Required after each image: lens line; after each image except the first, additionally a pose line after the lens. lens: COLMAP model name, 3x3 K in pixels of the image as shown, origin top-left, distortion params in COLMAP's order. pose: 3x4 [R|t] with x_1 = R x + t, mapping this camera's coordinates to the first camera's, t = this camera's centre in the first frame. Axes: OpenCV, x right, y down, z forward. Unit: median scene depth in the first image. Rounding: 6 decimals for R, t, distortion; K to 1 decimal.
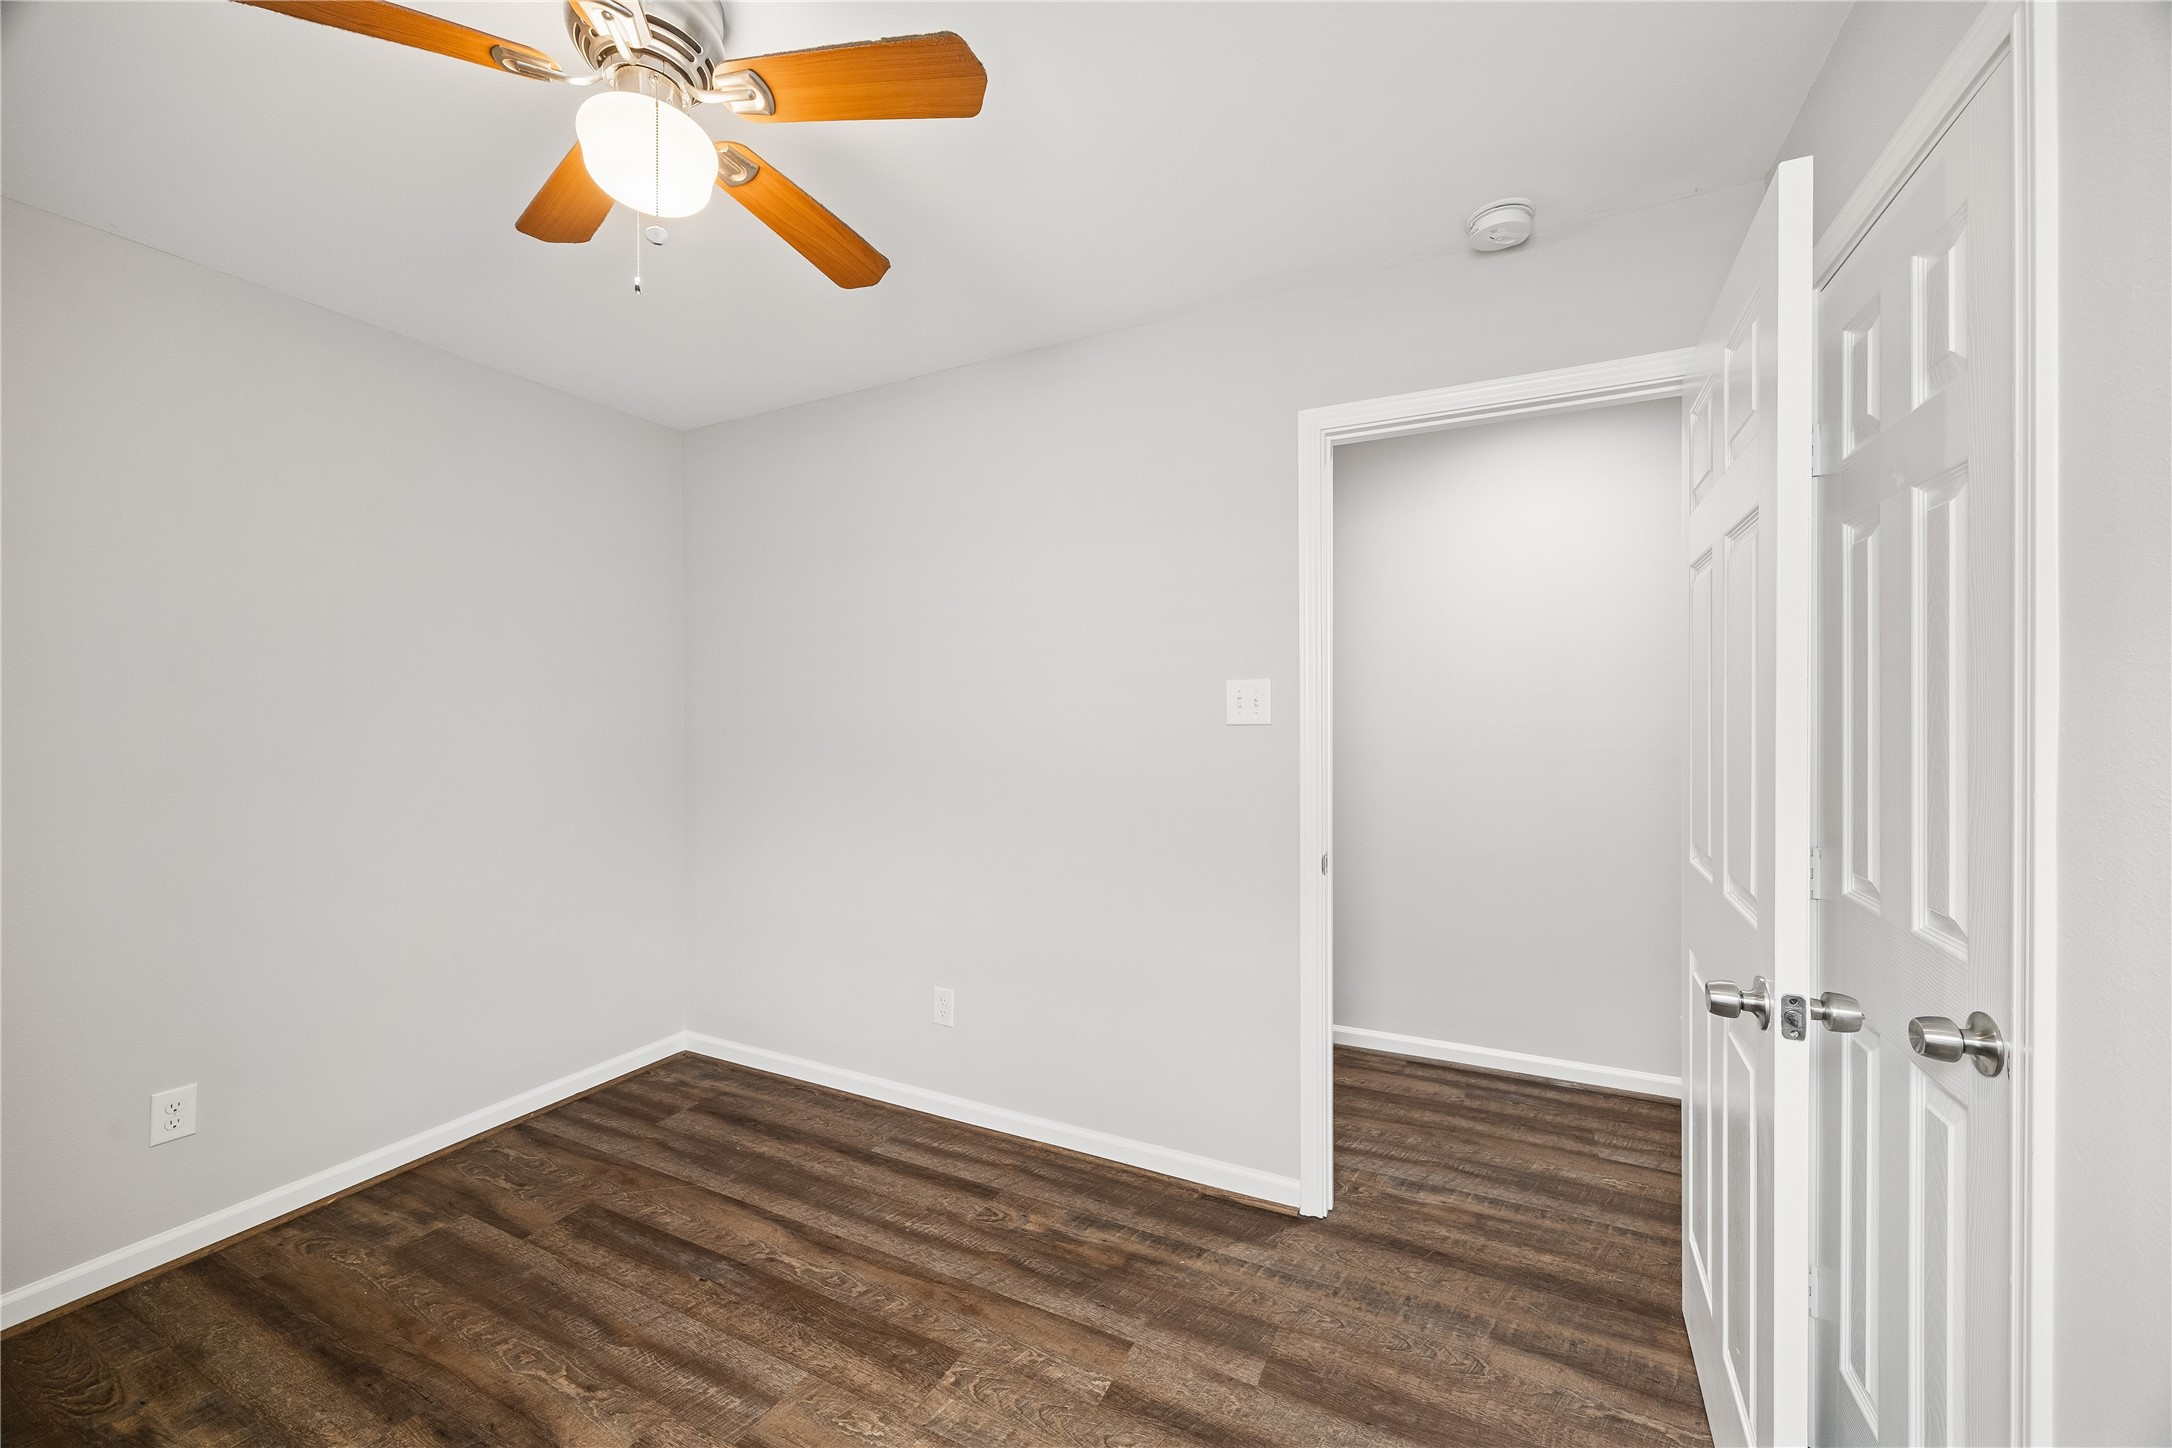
lens RADIAL K [[844.9, 0, 1088.4], [0, 844.9, 712.1], [0, 0, 1]] dist [0.003020, 0.003508]
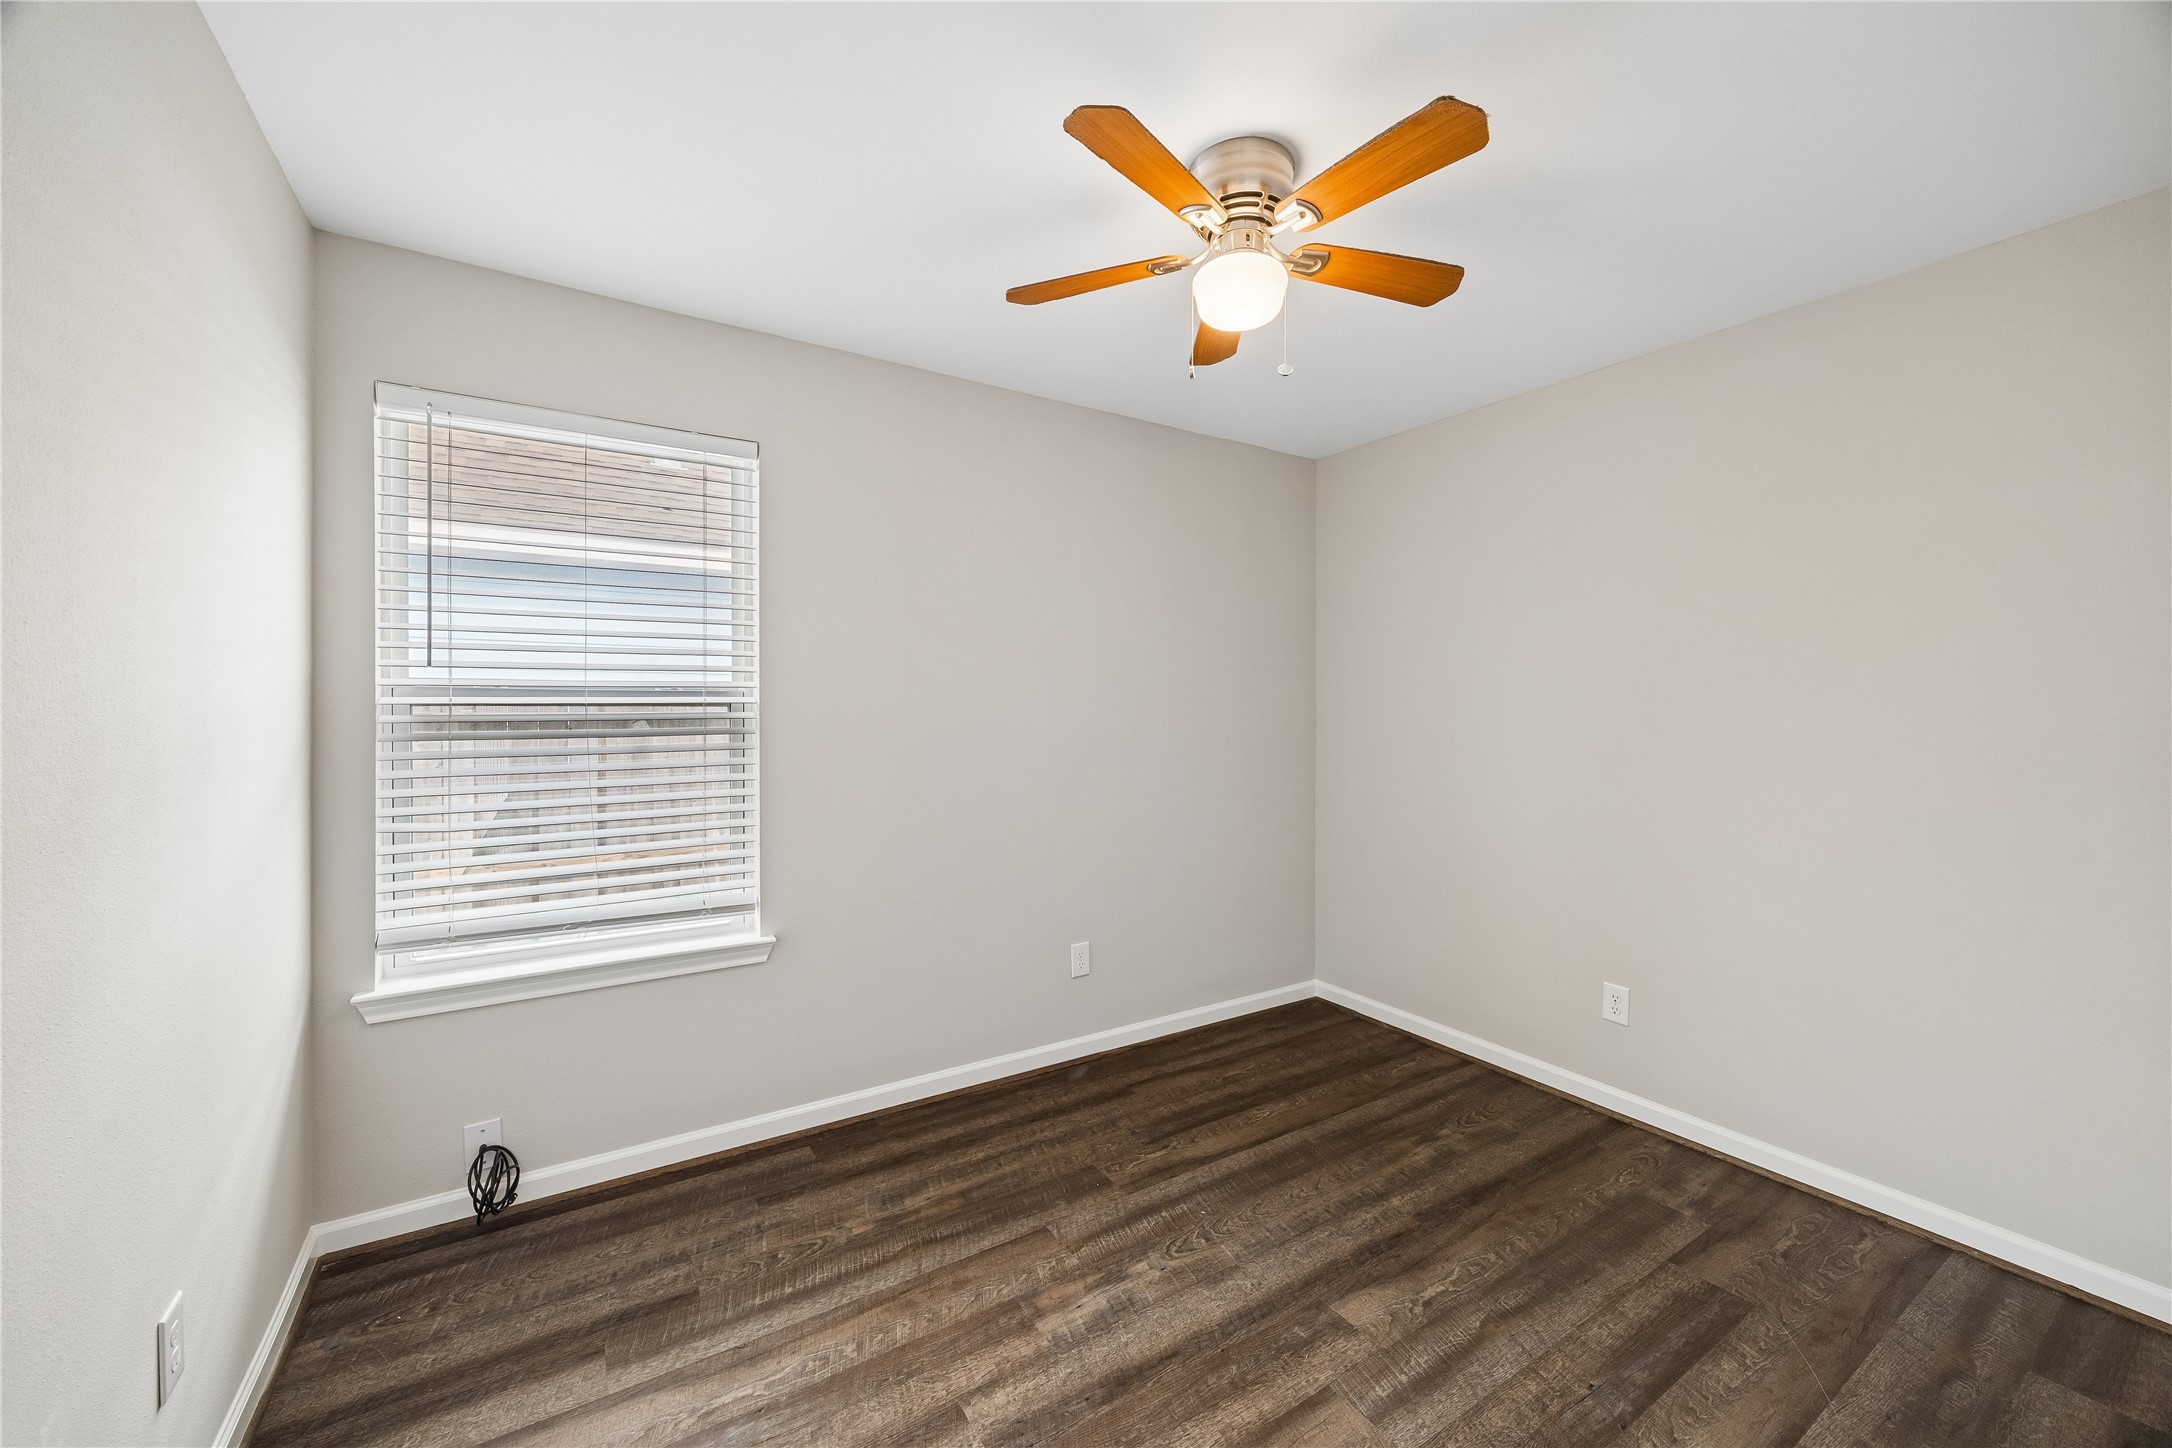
lens RADIAL K [[844.9, 0, 1099.2], [0, 844.9, 721.1], [0, 0, 1]] dist [0.003020, 0.003508]
pose [[-0.526584, 0.013068, -0.850023, 0.491587], [0.009488, 0.999910, 0.009495, 0.001493], [0.850070, -0.003065, -0.526660, 1.006663]]
